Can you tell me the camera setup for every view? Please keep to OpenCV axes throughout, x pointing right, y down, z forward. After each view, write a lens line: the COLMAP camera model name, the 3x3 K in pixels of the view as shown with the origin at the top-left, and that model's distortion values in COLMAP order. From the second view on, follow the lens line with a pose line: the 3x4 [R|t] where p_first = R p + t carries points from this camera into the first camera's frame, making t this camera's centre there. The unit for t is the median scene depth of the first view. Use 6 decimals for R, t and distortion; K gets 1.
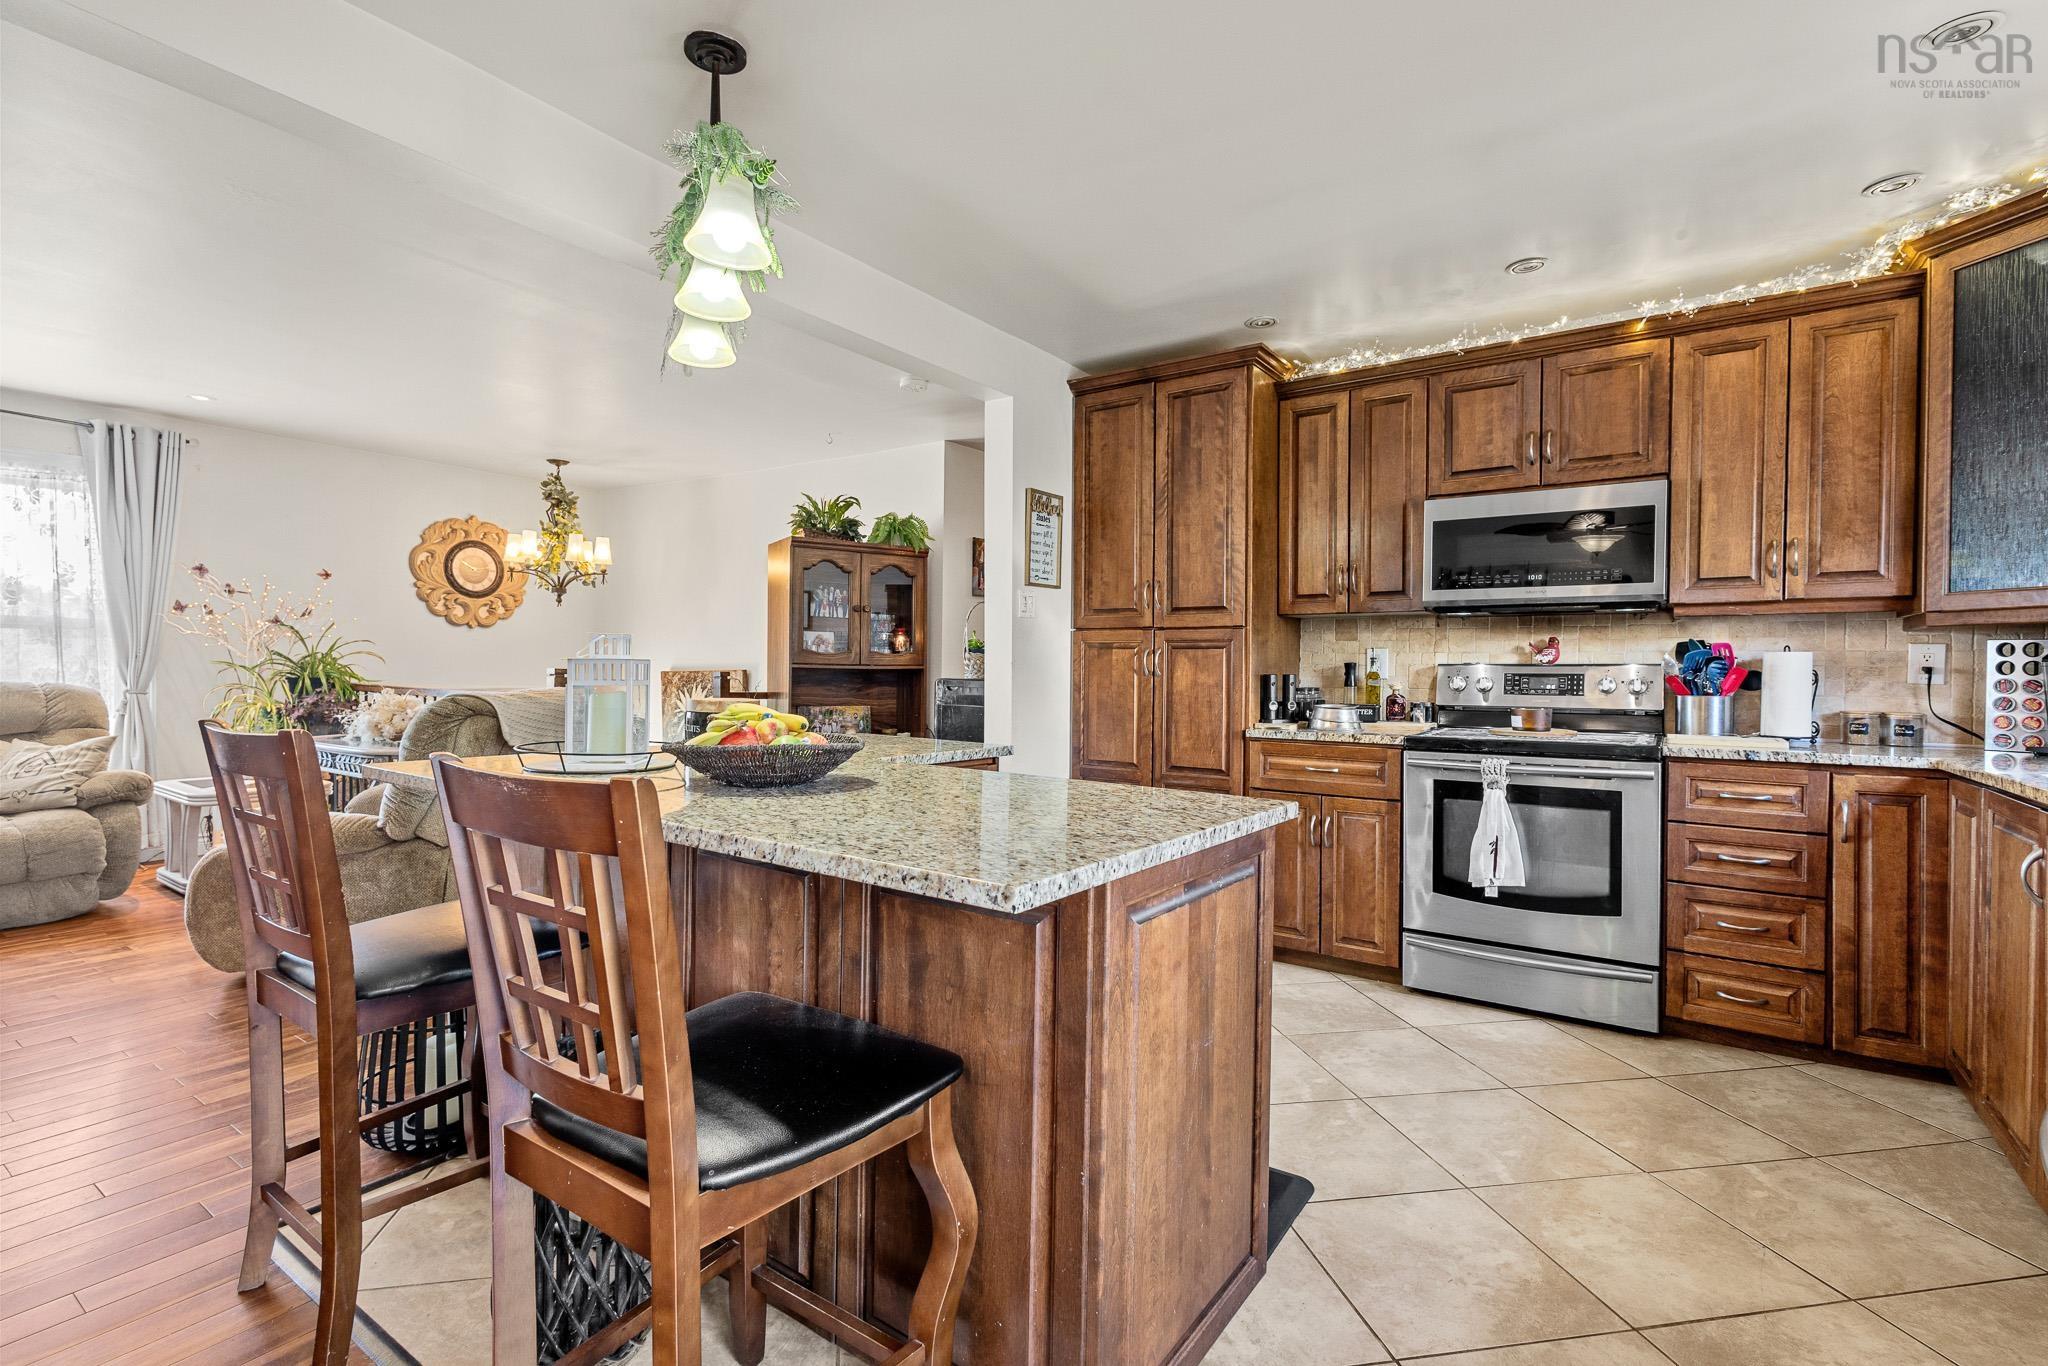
lens RADIAL K [[935.8, 0, 1021.9], [0, 935.8, 679.1], [0, 0, 1]] dist [0.005426, 0.000404]
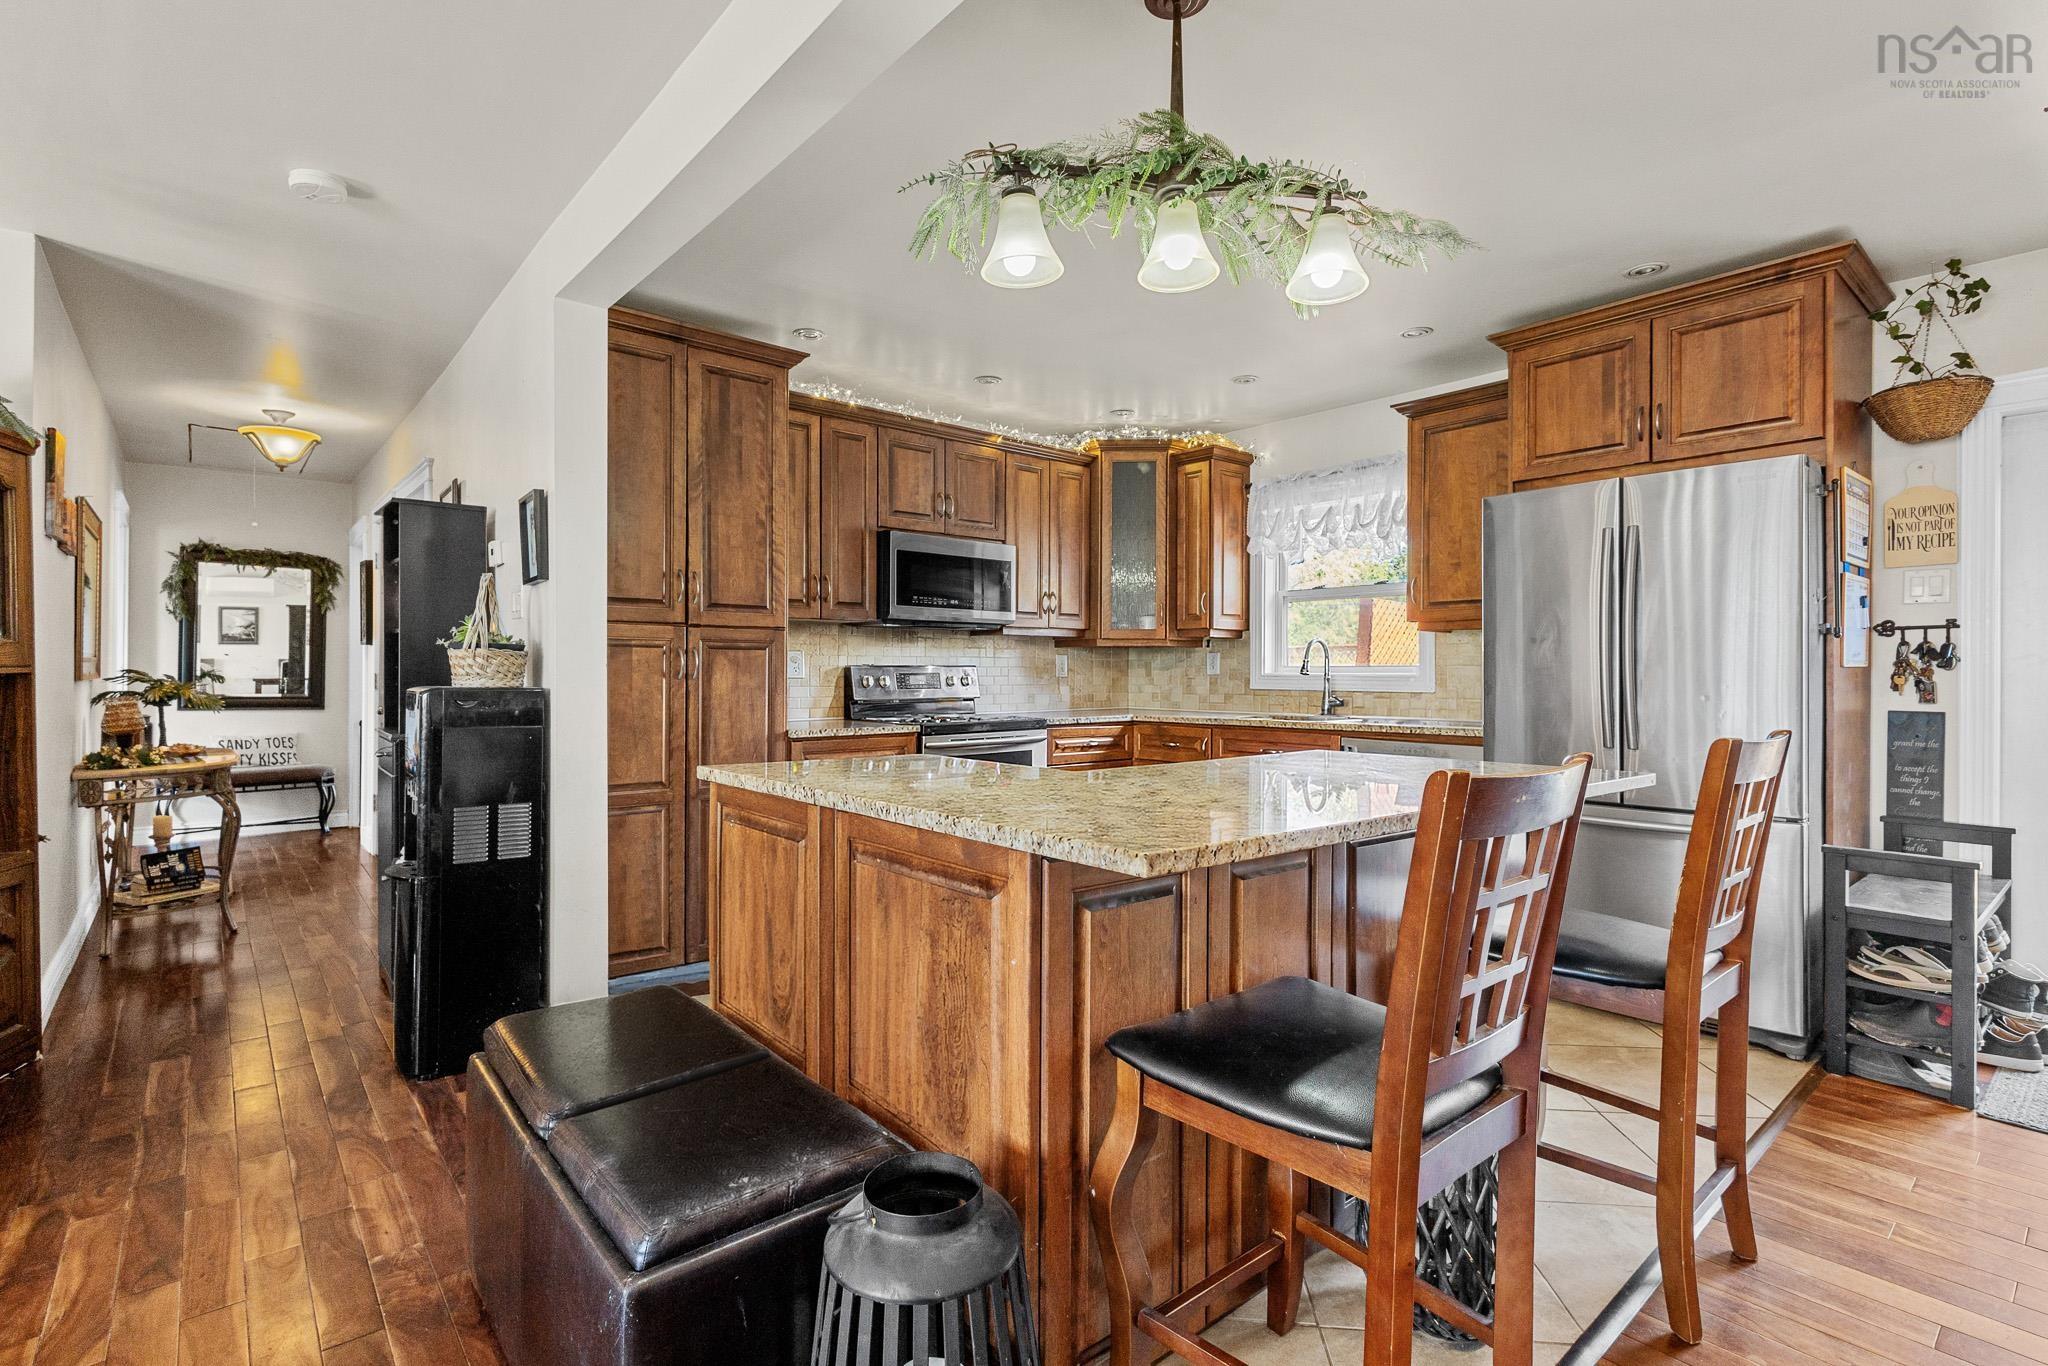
lens RADIAL K [[950.6, 0, 1021.9], [0, 950.6, 675.6], [0, 0, 1]] dist [0.005929, -0.000252]
pose [[0.256011, -0.011334, 0.966607, -0.740133], [0.010060, 0.999908, 0.009060, -0.013262], [-0.966621, 0.007405, 0.256102, 0.537256]]
